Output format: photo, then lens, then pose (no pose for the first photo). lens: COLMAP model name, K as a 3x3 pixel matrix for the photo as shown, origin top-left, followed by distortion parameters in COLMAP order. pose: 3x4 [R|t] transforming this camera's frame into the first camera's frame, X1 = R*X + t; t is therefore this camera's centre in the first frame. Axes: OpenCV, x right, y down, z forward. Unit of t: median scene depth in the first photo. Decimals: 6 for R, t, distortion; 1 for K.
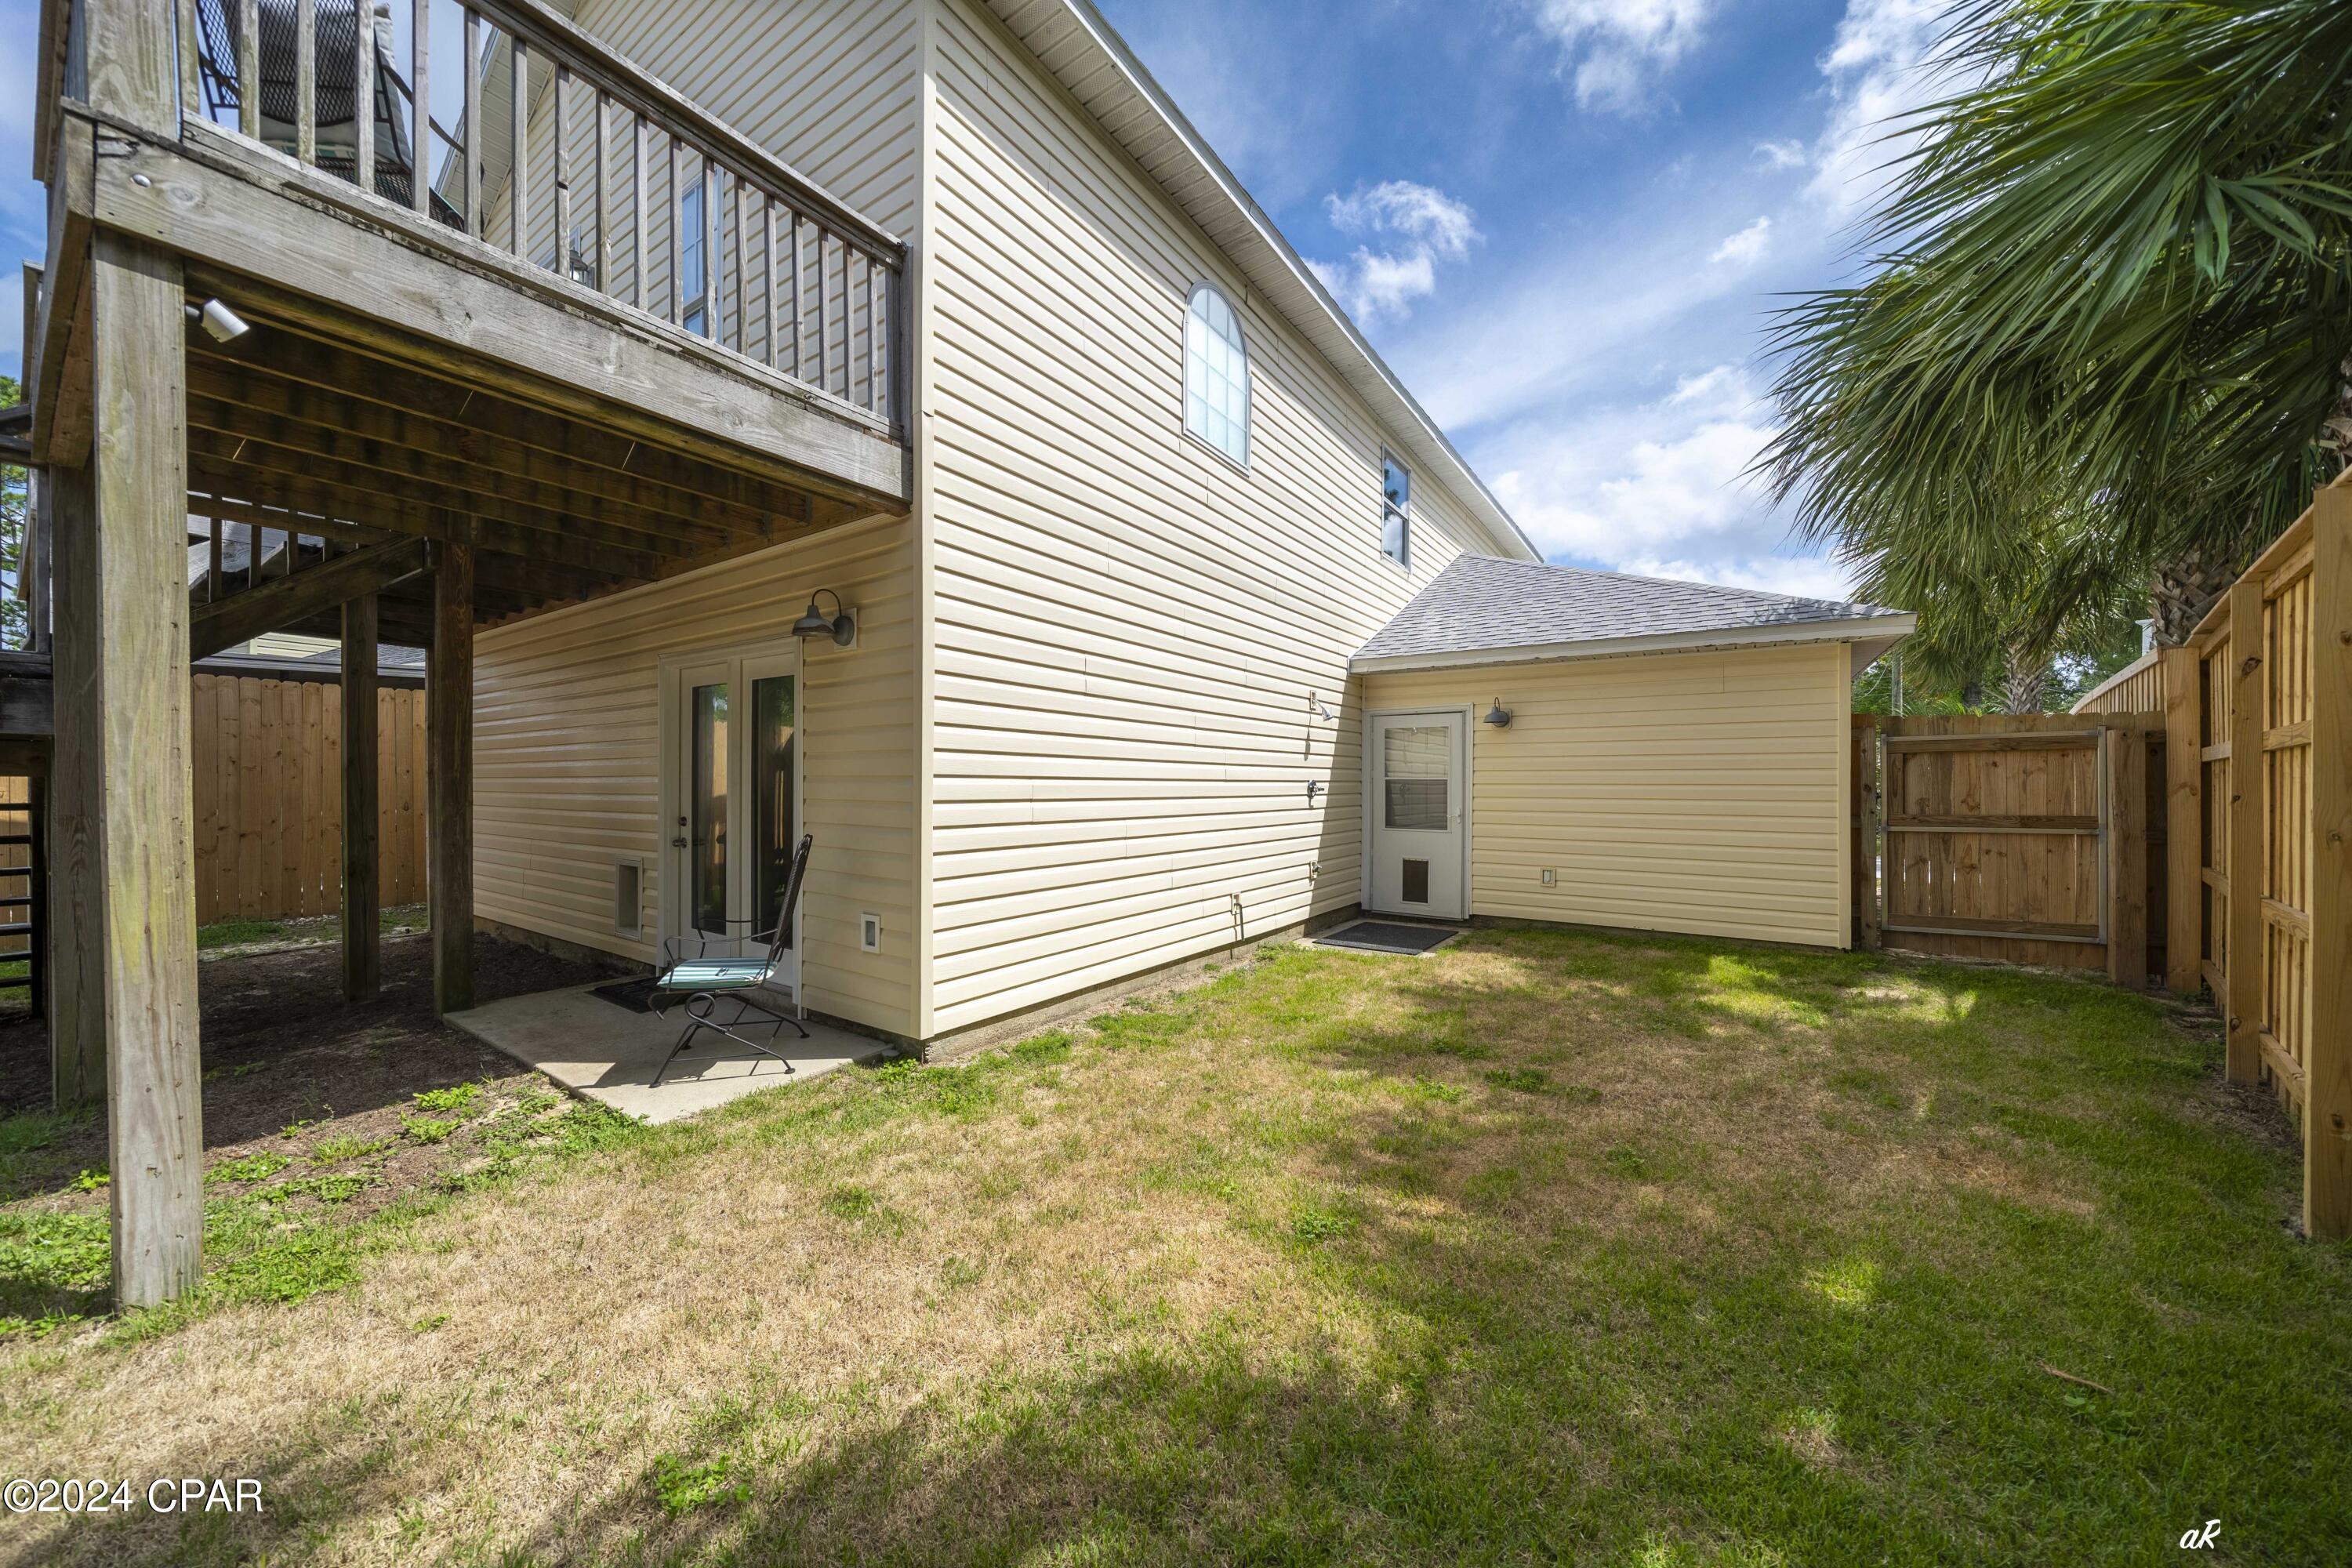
lens RADIAL K [[819.5, 0, 1171.4], [0, 819.5, 791.0], [0, 0, 1]] dist [-0.000936, -0.000062]
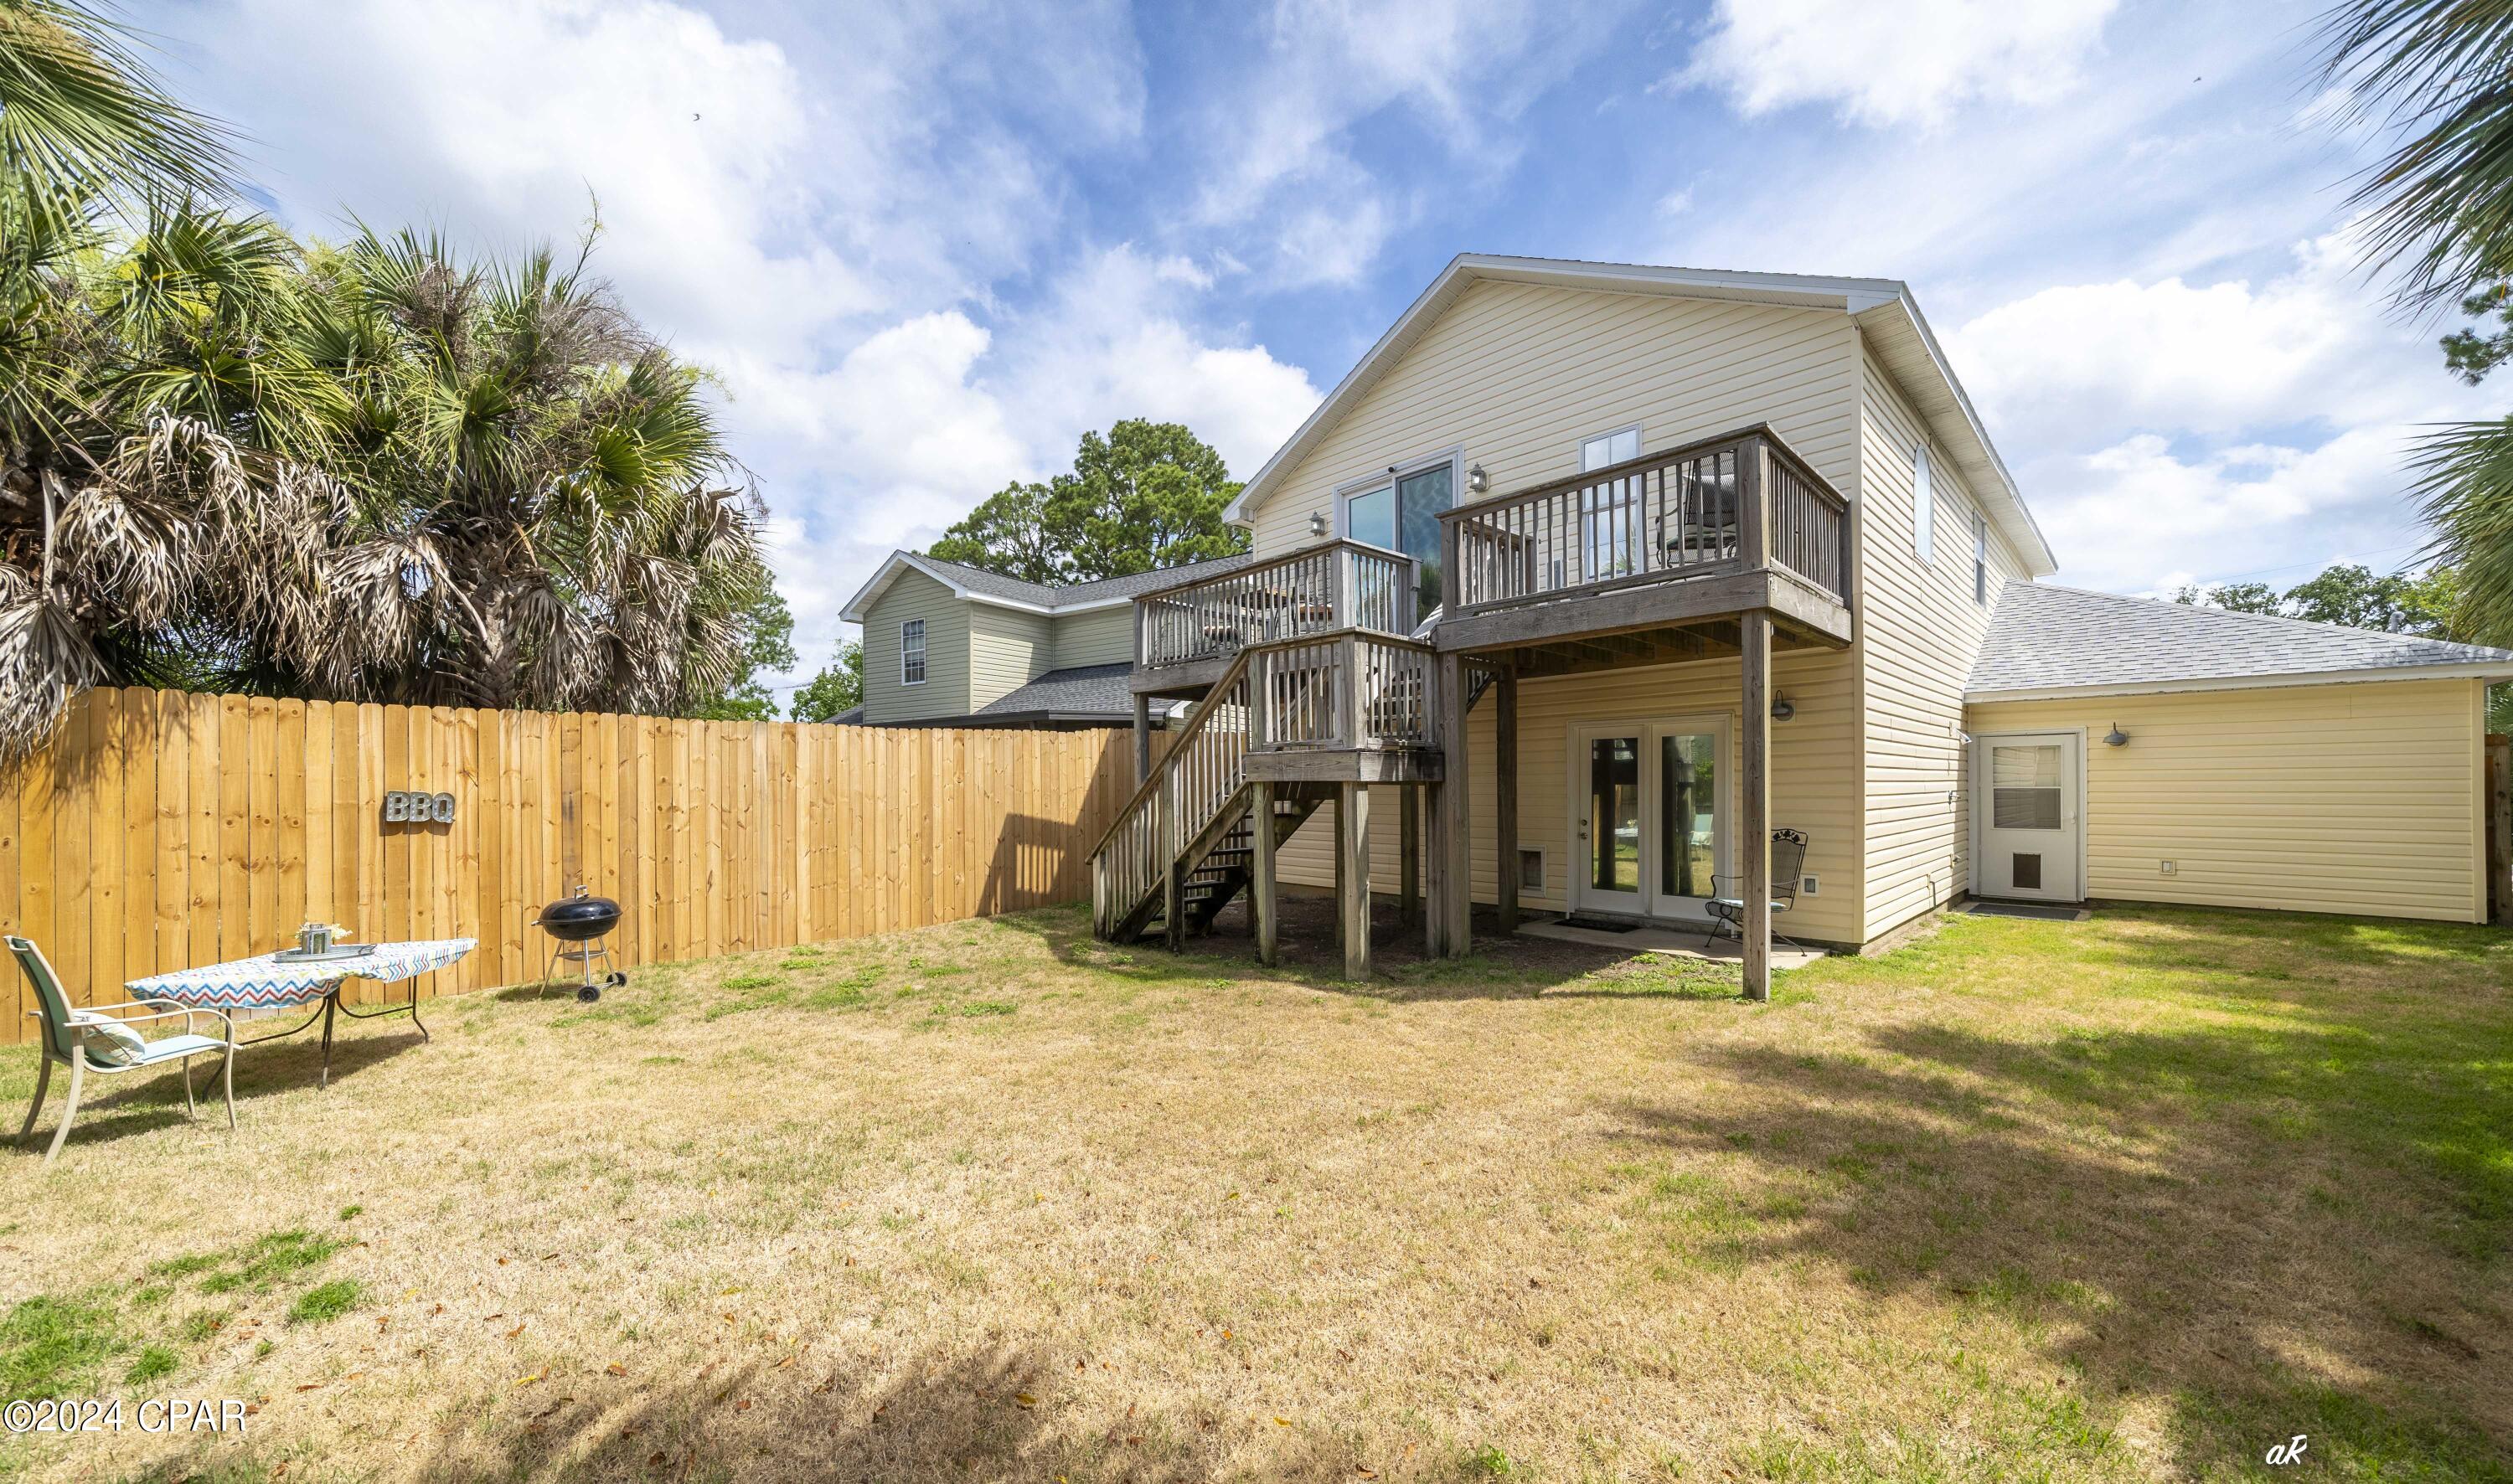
lens RADIAL K [[900.9, 0, 1258.1], [0, 900.9, 792.8], [0, 0, 1]] dist [0.000995, 0.000312]
pose [[0.980022, -0.007422, -0.198751, -0.611719], [0.007229, 0.999972, -0.001695, -0.014856], [0.198758, 0.000224, 0.980049, -0.604984]]
